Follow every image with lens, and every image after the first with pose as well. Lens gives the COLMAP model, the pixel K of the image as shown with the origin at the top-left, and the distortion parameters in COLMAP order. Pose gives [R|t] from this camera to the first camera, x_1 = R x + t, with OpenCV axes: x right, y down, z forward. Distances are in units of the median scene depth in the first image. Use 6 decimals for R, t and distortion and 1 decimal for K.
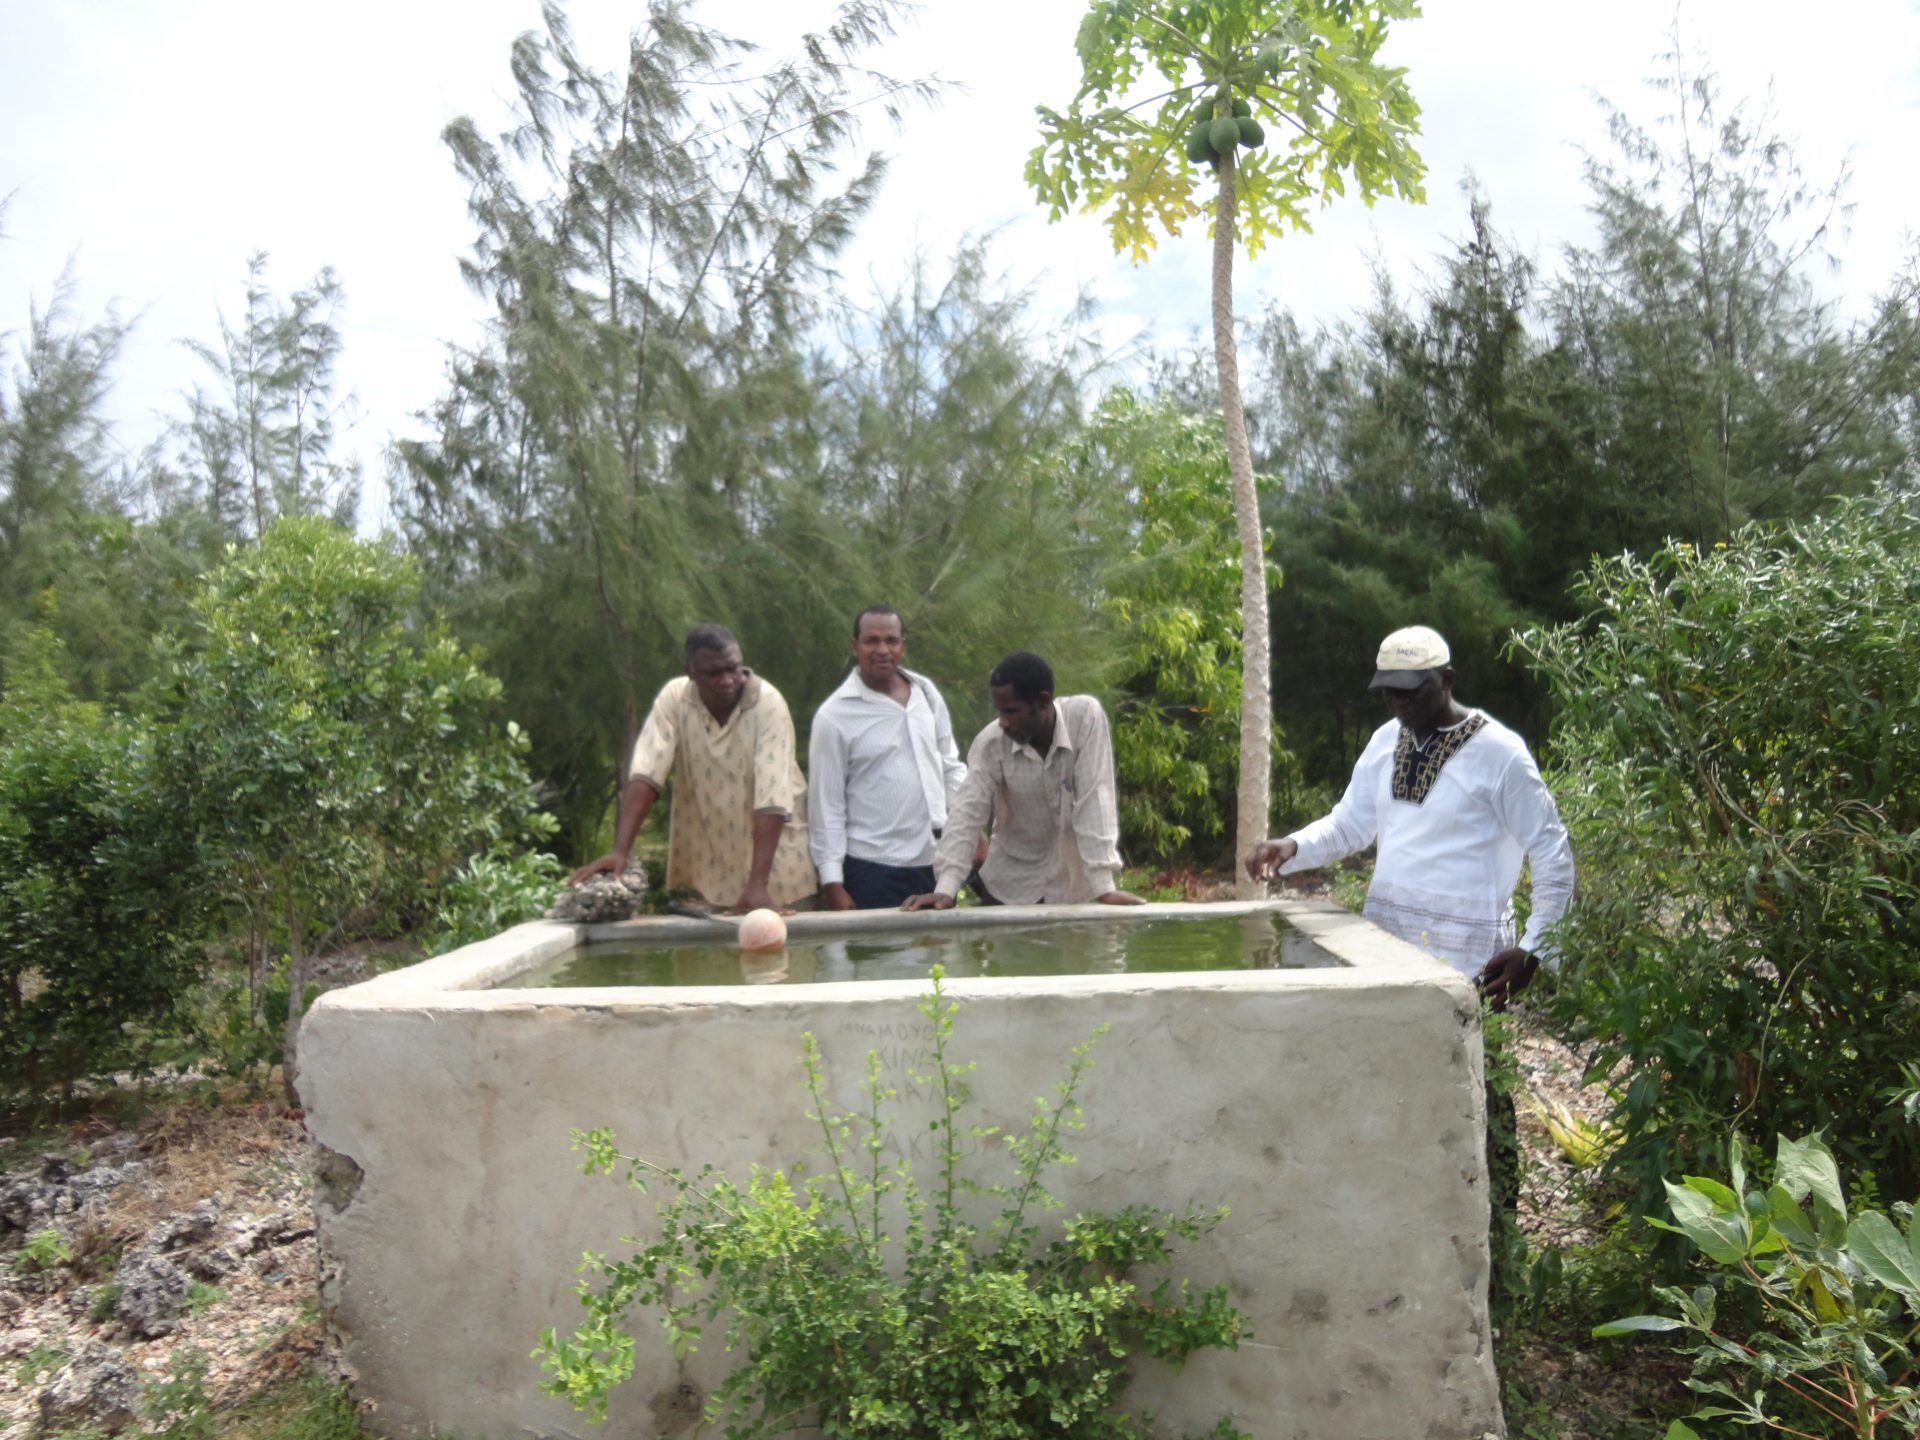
lens RADIAL K [[1410.9, 0, 960.0], [0, 1410.9, 720.0], [0, 0, 1]] dist [0.005862, -0.001255]
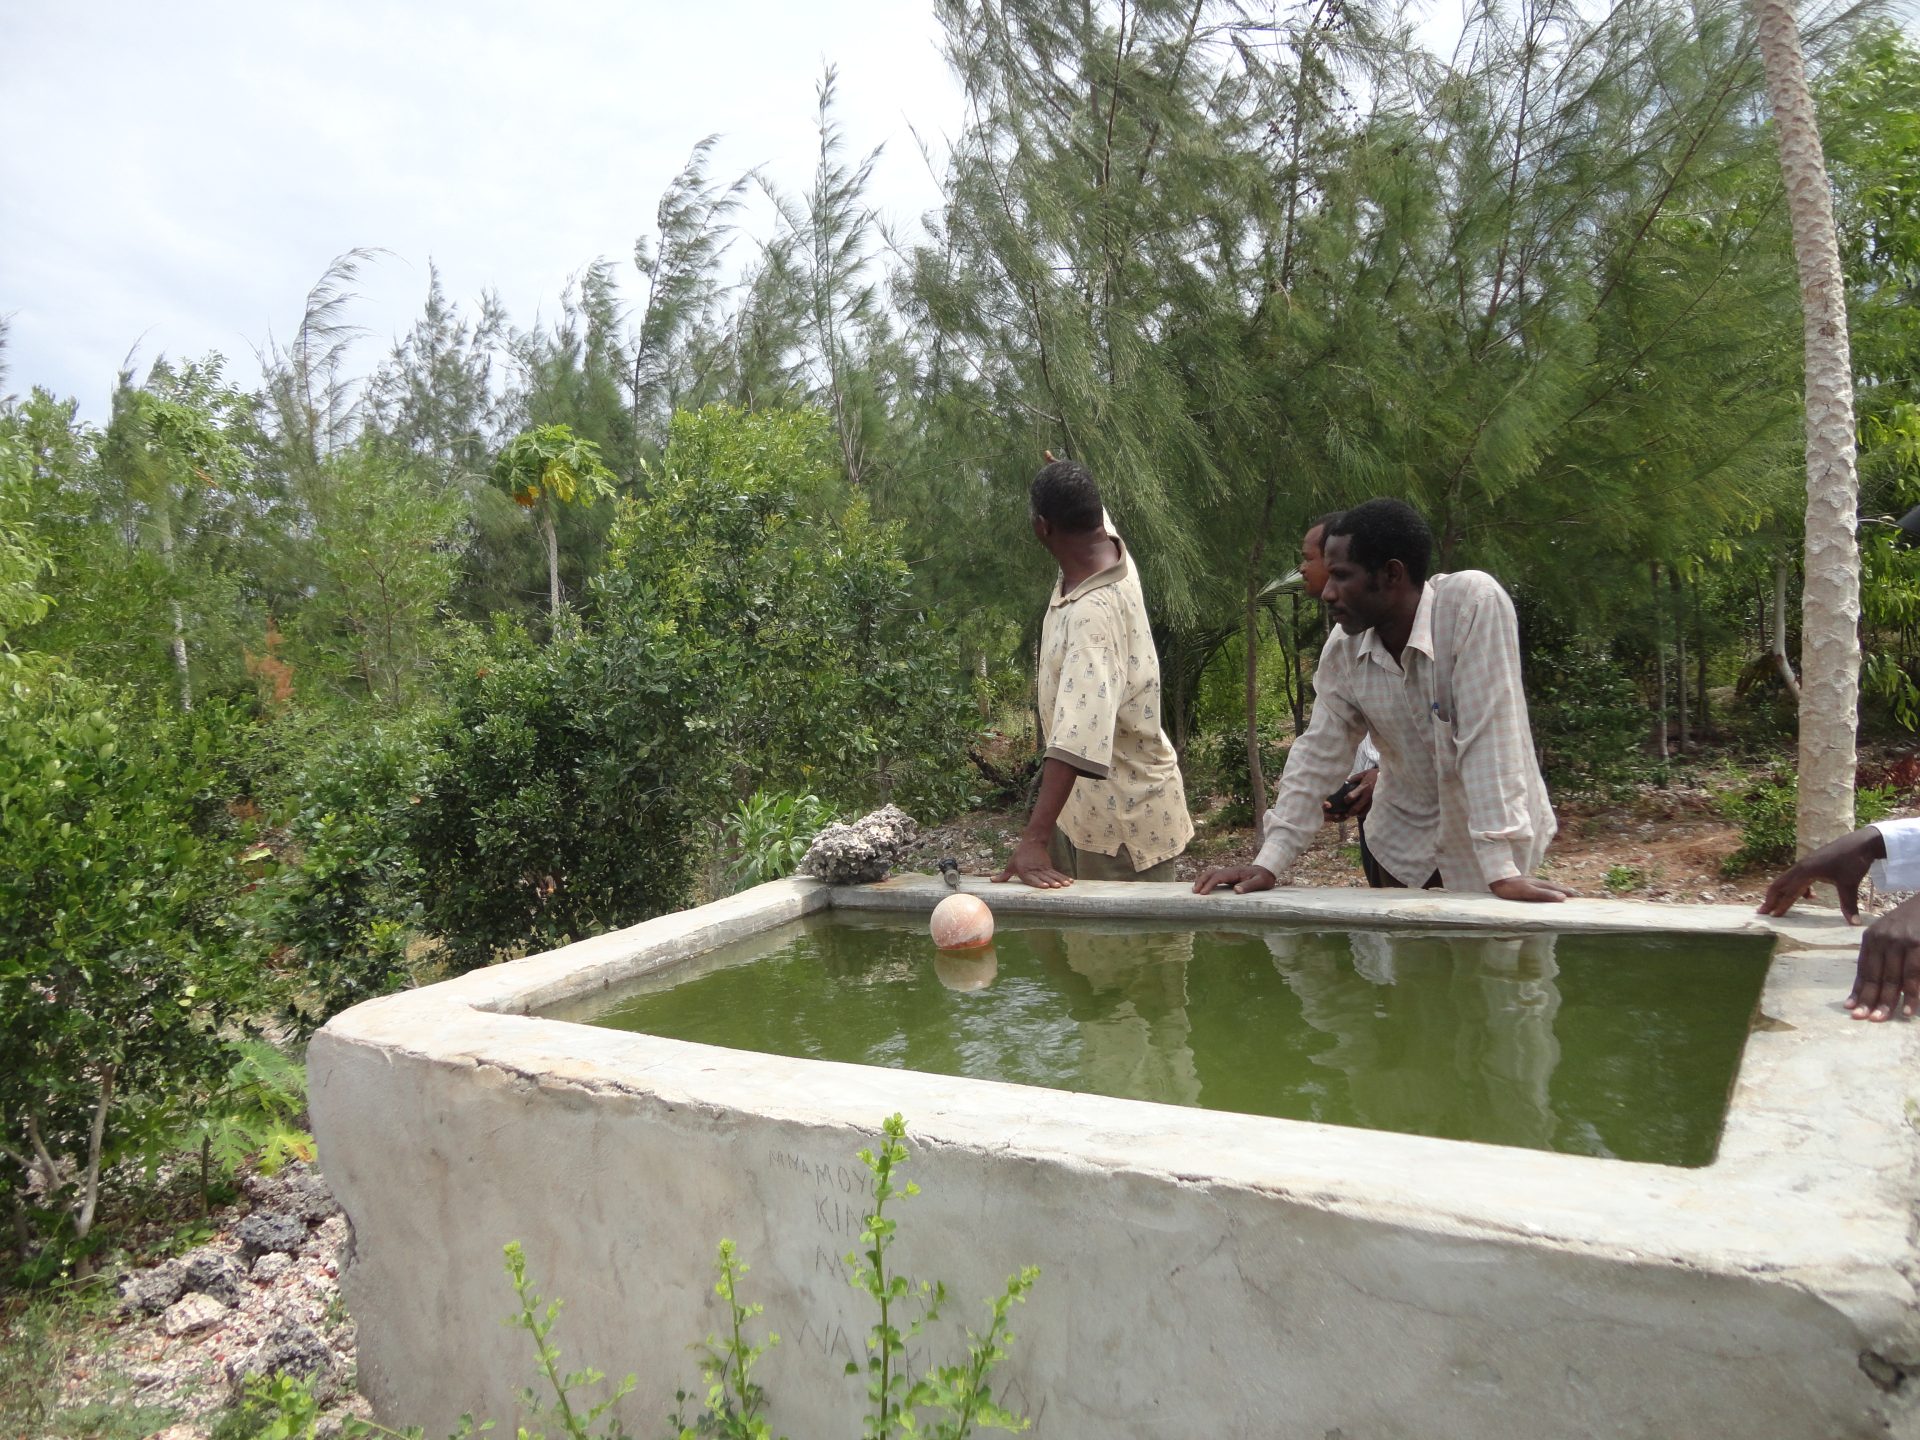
lens RADIAL K [[1410.9, 0, 960.0], [0, 1410.9, 720.0], [0, 0, 1]] dist [0.005862, -0.001255]
pose [[0.864714, -0.004180, -0.502248, 0.282530], [0.061905, 0.993228, 0.098315, -0.036989], [0.498435, -0.116106, 0.859117, 0.443582]]
